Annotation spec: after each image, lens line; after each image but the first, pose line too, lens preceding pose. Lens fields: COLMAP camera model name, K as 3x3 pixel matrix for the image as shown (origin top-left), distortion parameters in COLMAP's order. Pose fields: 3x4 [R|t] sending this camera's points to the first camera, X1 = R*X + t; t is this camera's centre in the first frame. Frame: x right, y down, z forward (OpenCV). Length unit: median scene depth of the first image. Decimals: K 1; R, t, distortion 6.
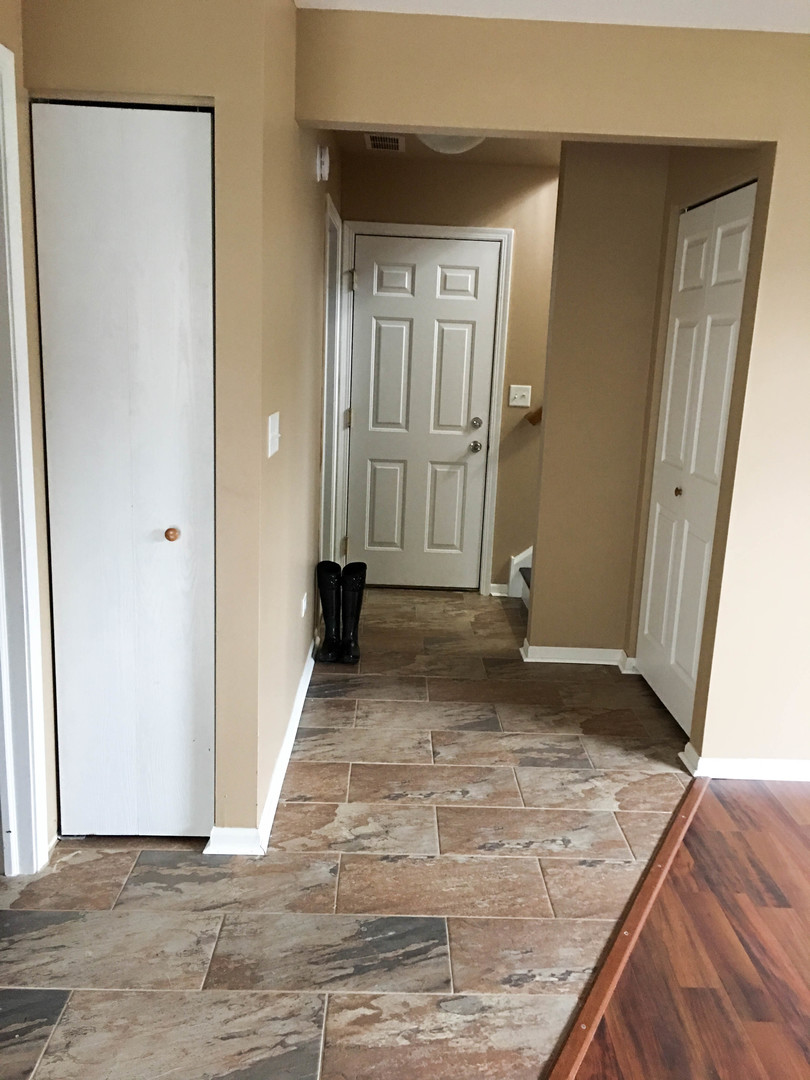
lens RADIAL K [[921.3, 0, 408.5], [0, 921.3, 540.7], [0, 0, 1]] dist [0.041824, -0.031053]
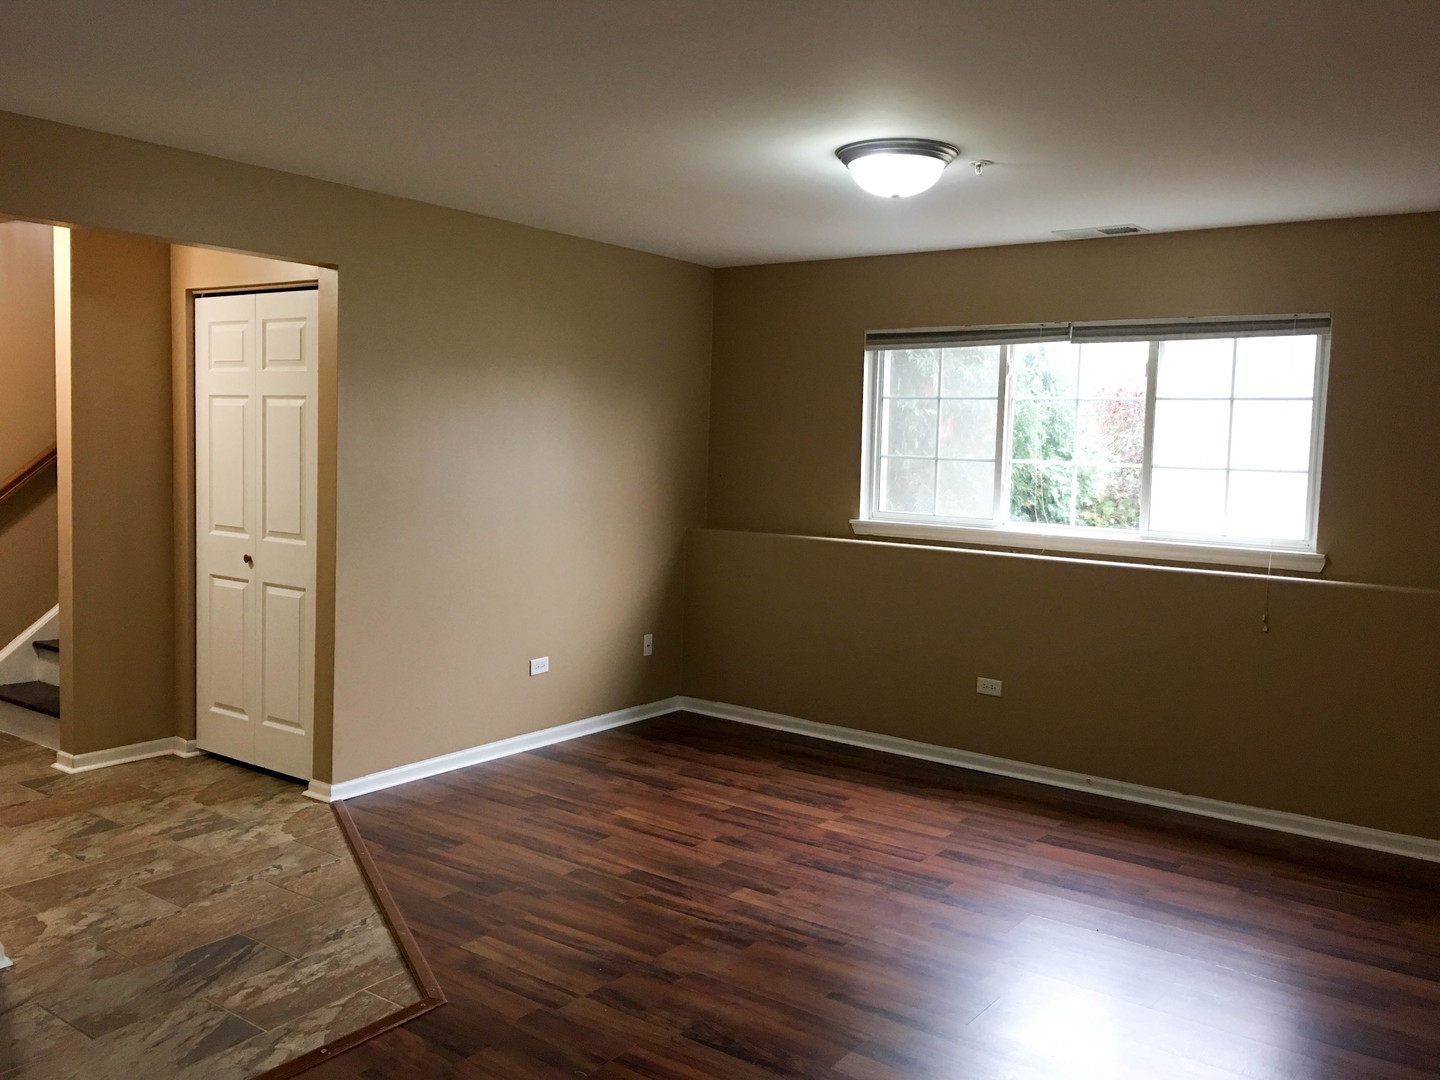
lens RADIAL K [[1228.4, 0, 718.7], [0, 1228.4, 539.5], [0, 0, 1]] dist [0.041824, -0.031053]
pose [[0.607073, -0.092235, 0.789275, -0.674250], [0.168800, 0.985541, -0.014662, 0.050529], [-0.776511, 0.142130, 0.613865, -0.397411]]
